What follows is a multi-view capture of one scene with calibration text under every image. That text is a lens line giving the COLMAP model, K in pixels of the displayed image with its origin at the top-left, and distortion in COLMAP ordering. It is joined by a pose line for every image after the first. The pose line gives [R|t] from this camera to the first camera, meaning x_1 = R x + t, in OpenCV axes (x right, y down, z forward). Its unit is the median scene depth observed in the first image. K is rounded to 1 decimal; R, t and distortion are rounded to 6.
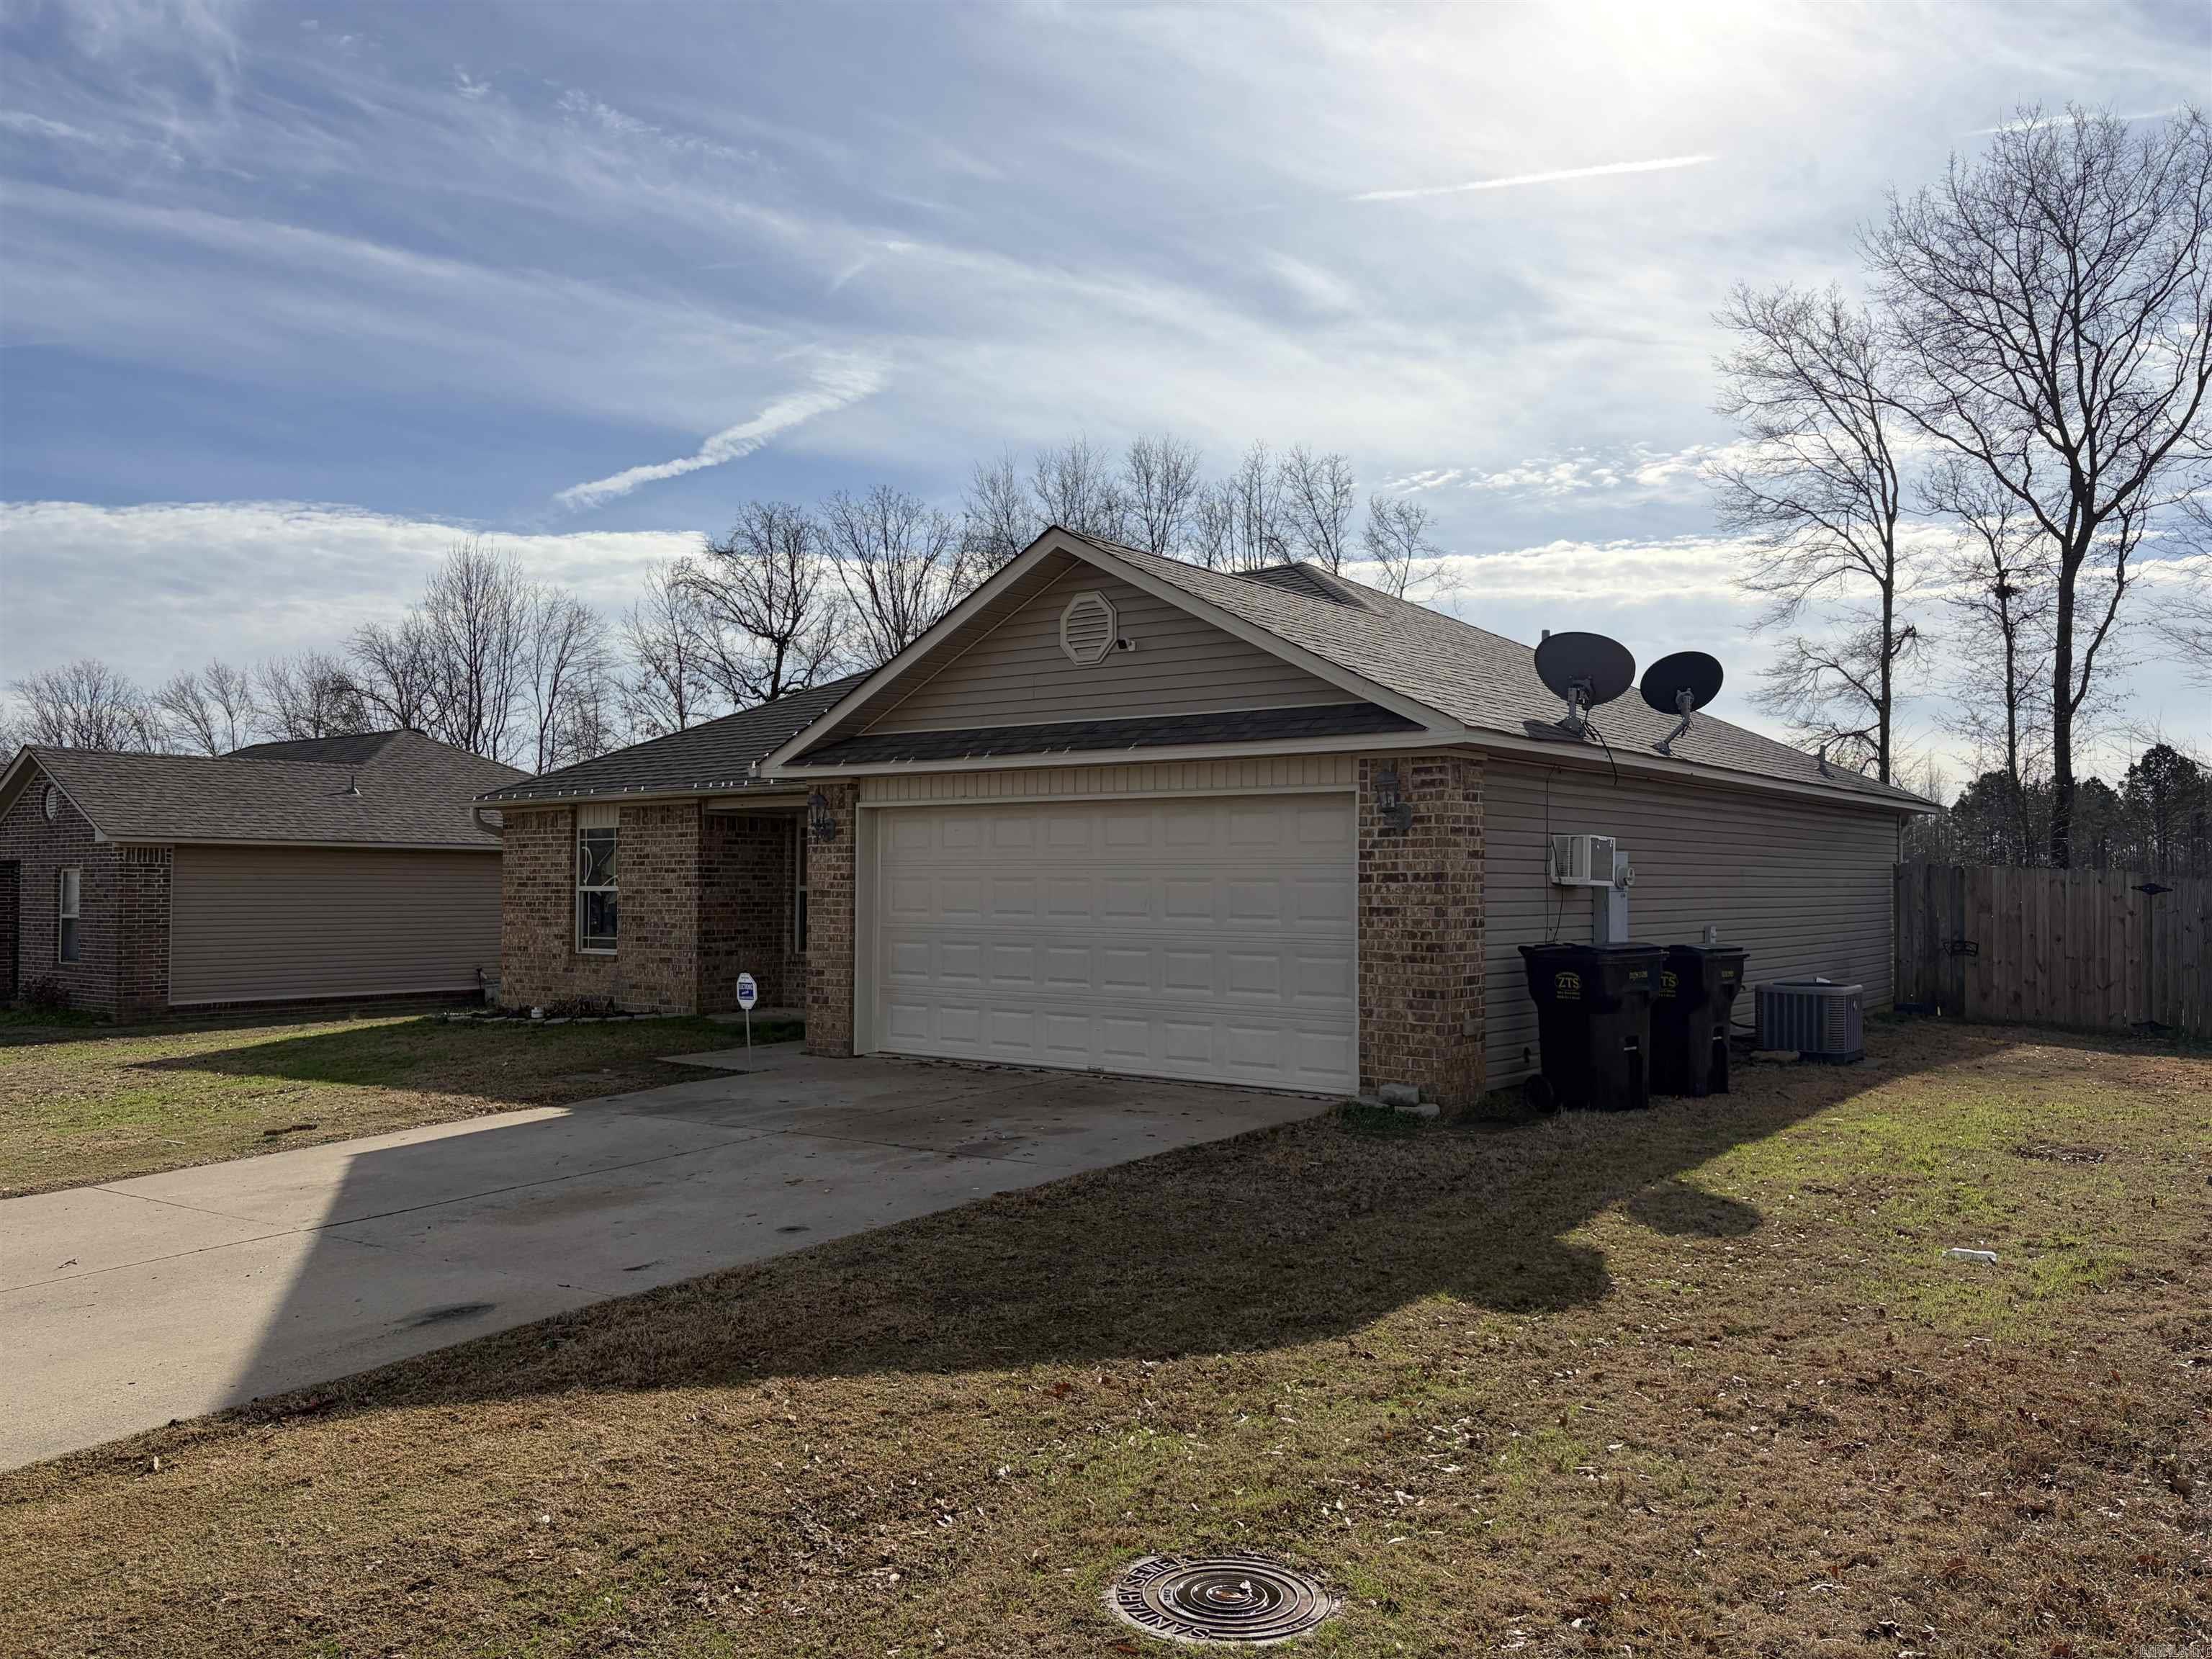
lens RADIAL K [[1685.8, 0, 1106.5], [0, 1685.8, 813.5], [0, 0, 1]] dist [0.045555, -0.039721]
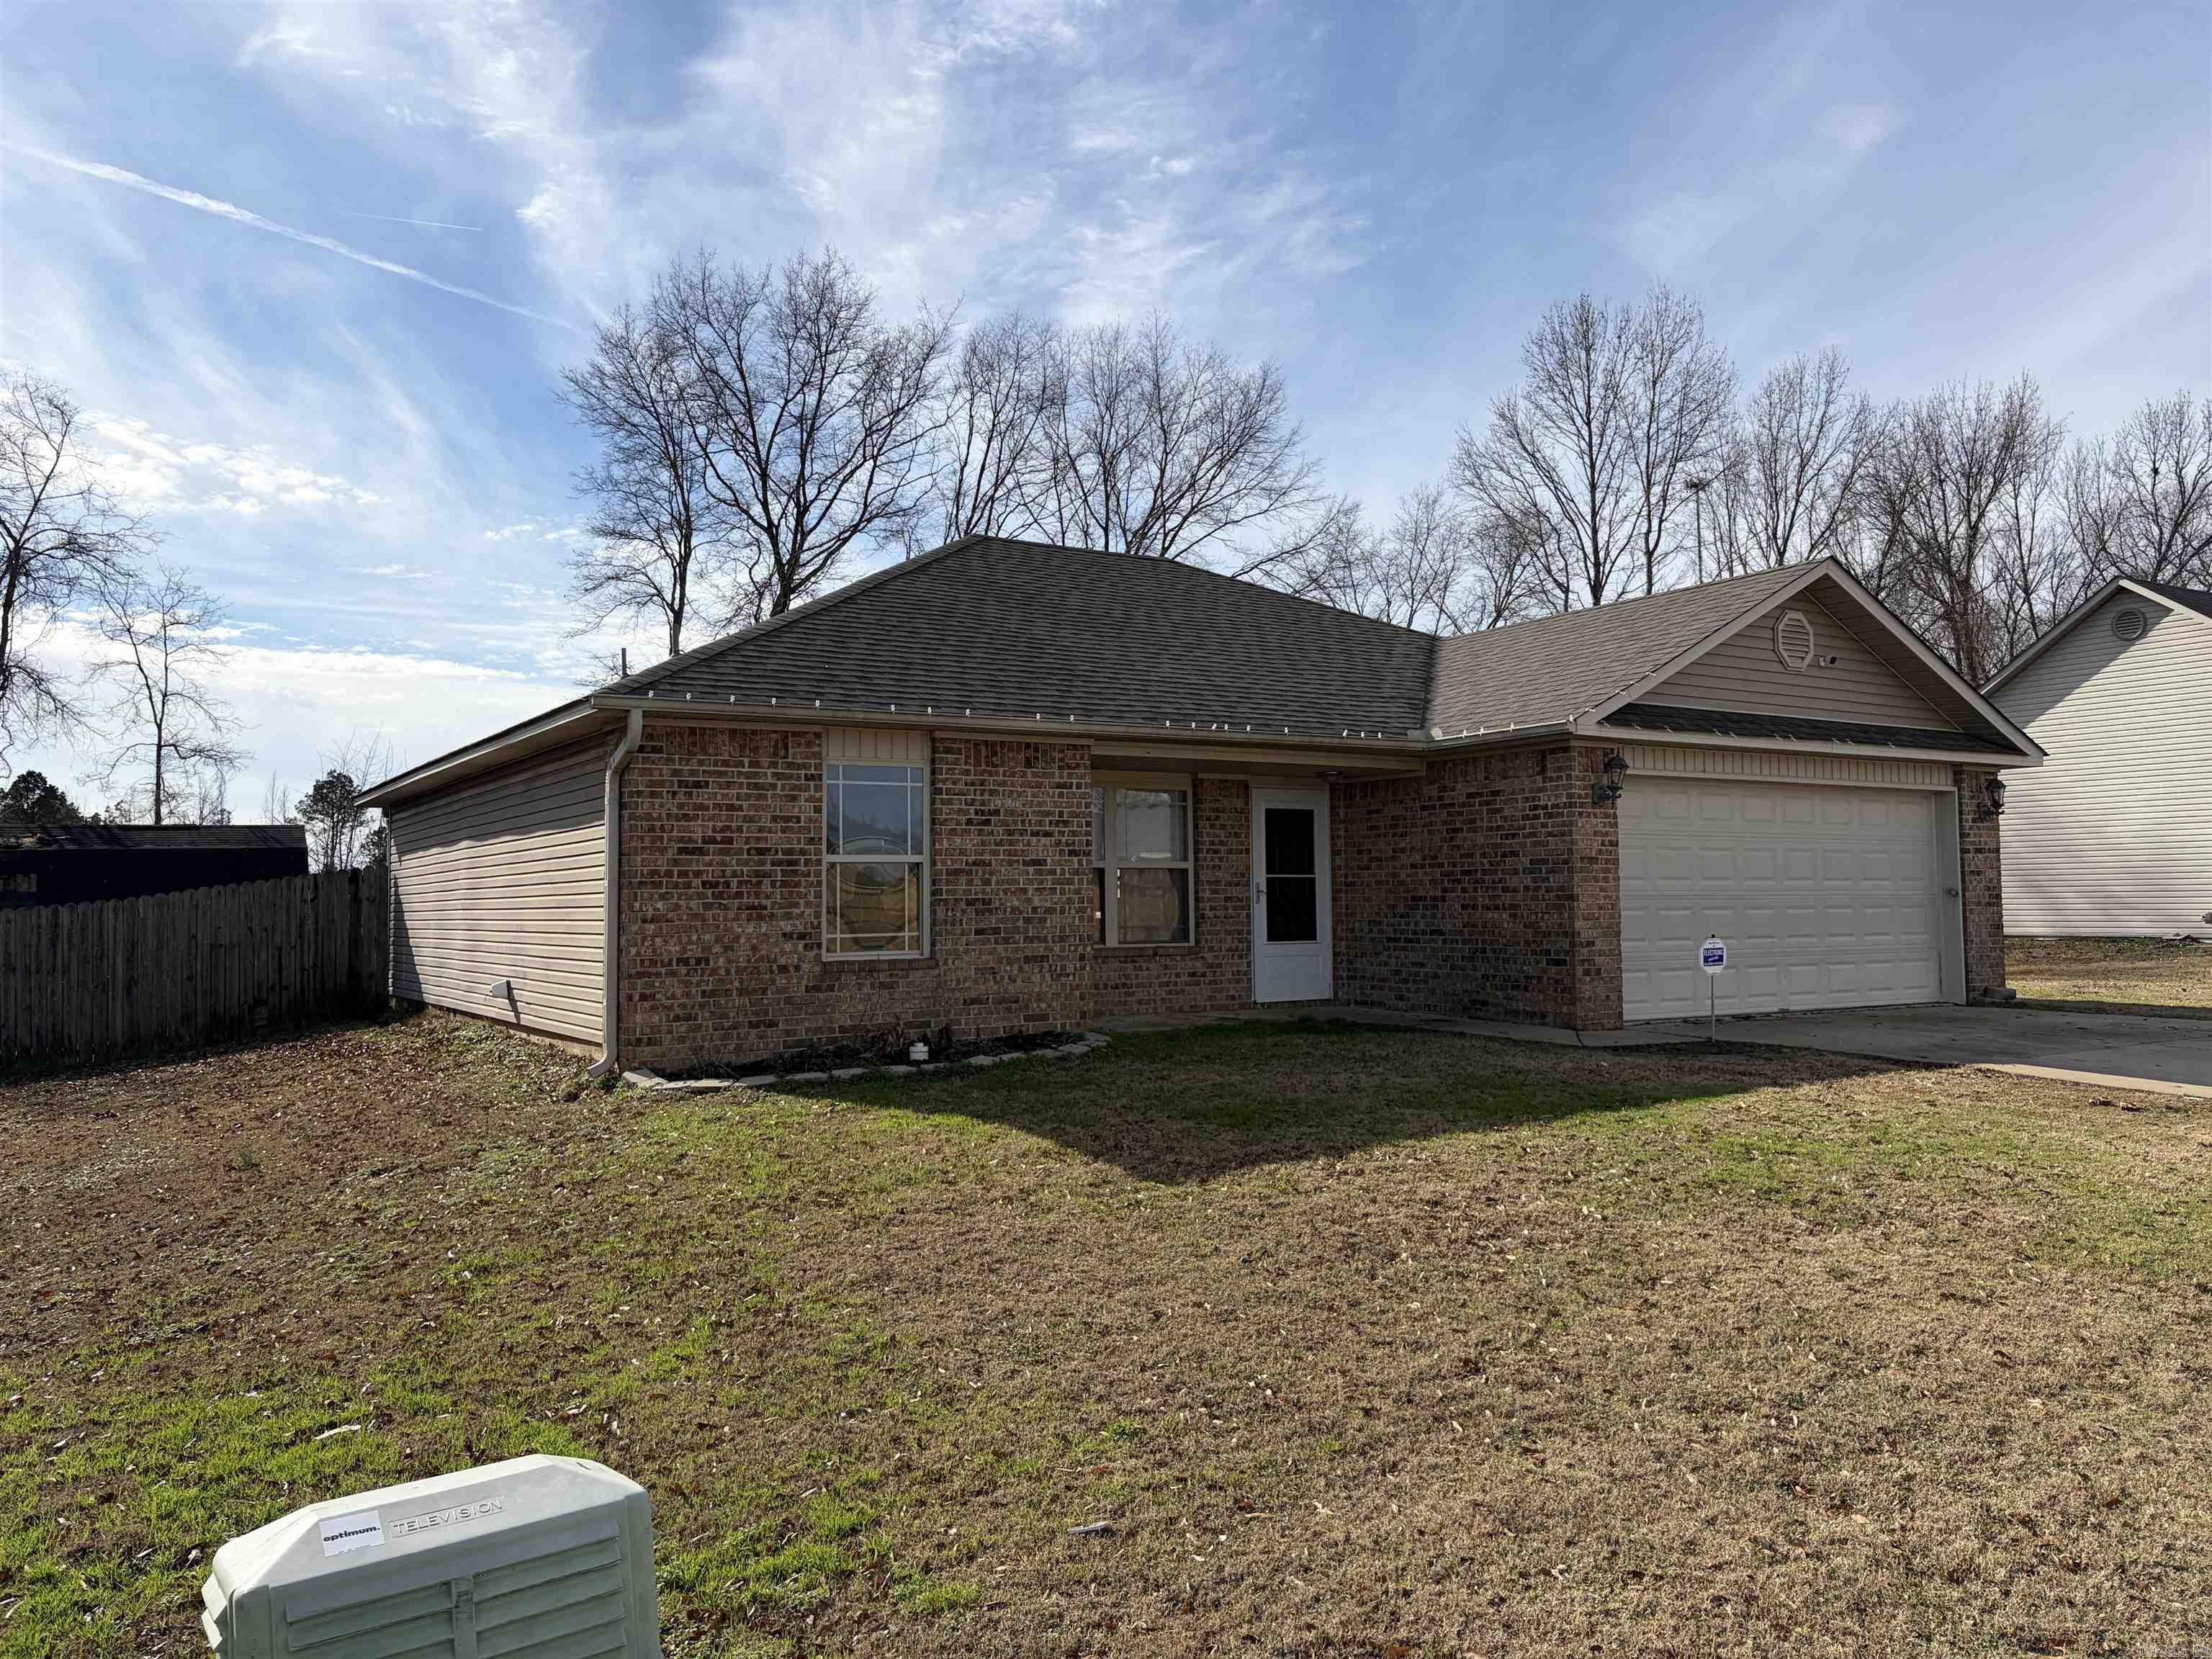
lens RADIAL K [[1685.8, 0, 1097.4], [0, 1685.8, 821.8], [0, 0, 1]] dist [0.045555, -0.039721]
pose [[0.349704, 0.041999, 0.935919, -1.308216], [-0.028397, 0.999011, -0.034220, 0.074441], [-0.936430, -0.014610, 0.350550, 1.035377]]
